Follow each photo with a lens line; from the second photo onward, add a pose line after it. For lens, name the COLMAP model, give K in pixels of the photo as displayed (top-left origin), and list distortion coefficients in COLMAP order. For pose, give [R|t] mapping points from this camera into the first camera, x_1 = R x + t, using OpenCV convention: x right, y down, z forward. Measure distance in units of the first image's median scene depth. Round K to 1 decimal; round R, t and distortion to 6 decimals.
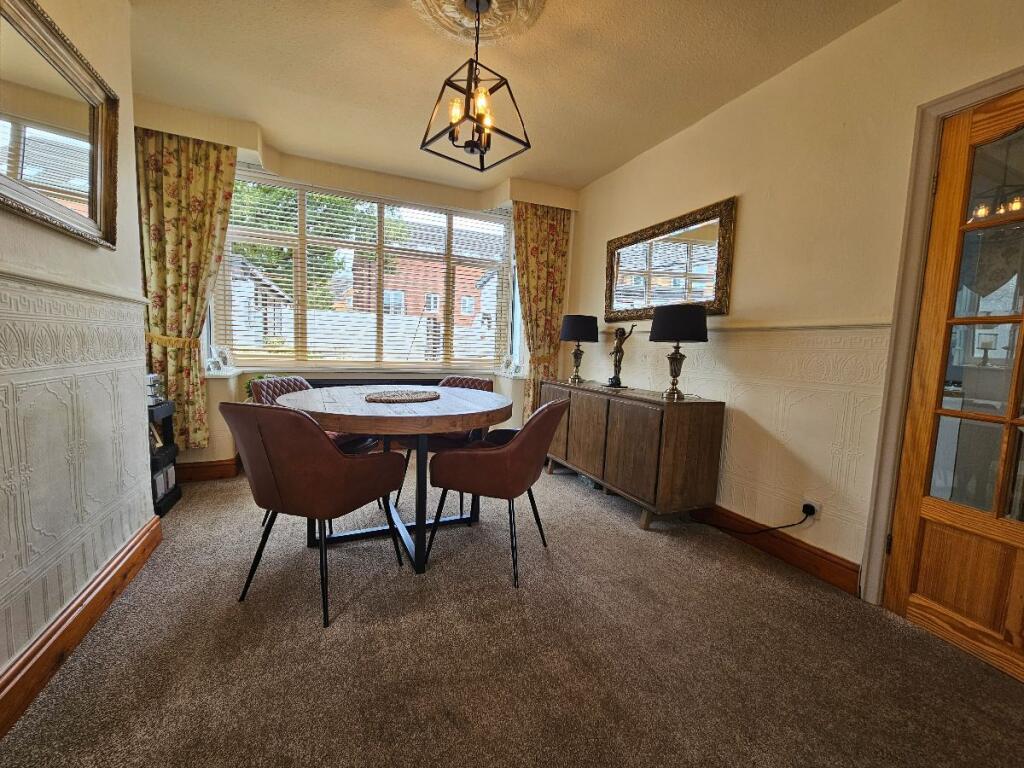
lens RADIAL K [[420.2, 0, 508.3], [0, 420.2, 386.8], [0, 0, 1]] dist [-0.001318, 0.000818]
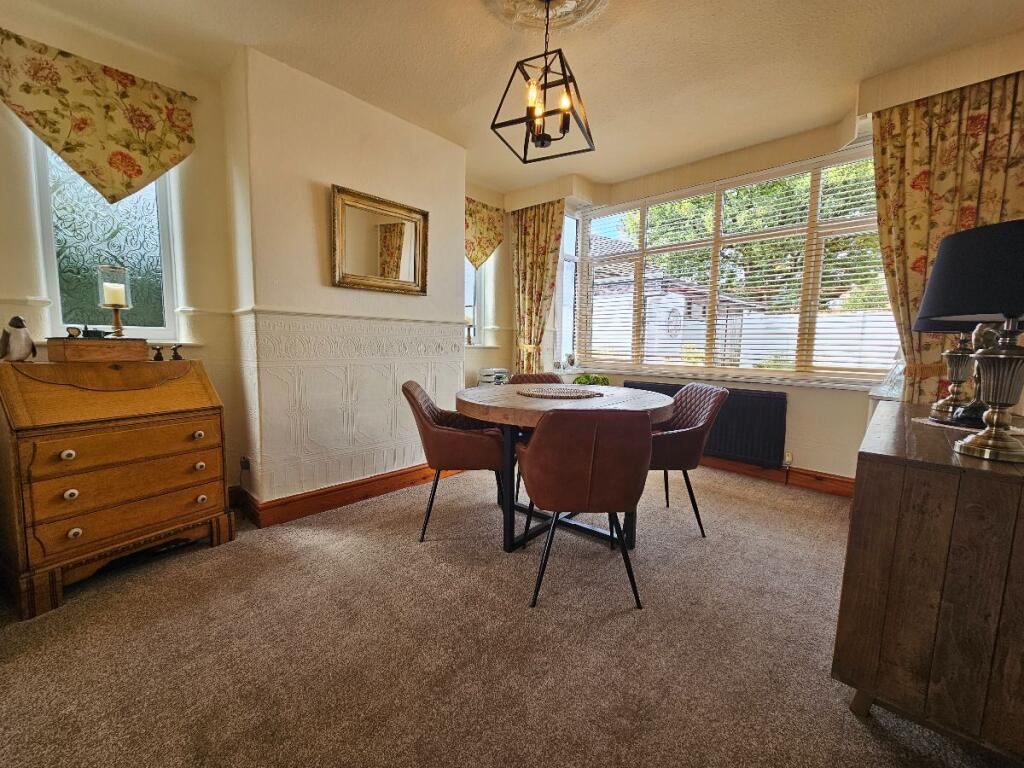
lens RADIAL K [[420.2, 0, 506.4], [0, 420.2, 386.2], [0, 0, 1]] dist [-0.001318, 0.000818]
pose [[0.392392, 0.062195, -0.917693, 0.520285], [-0.087082, 0.995742, 0.030250, -0.012221], [0.915667, 0.068045, 0.396137, 0.362333]]
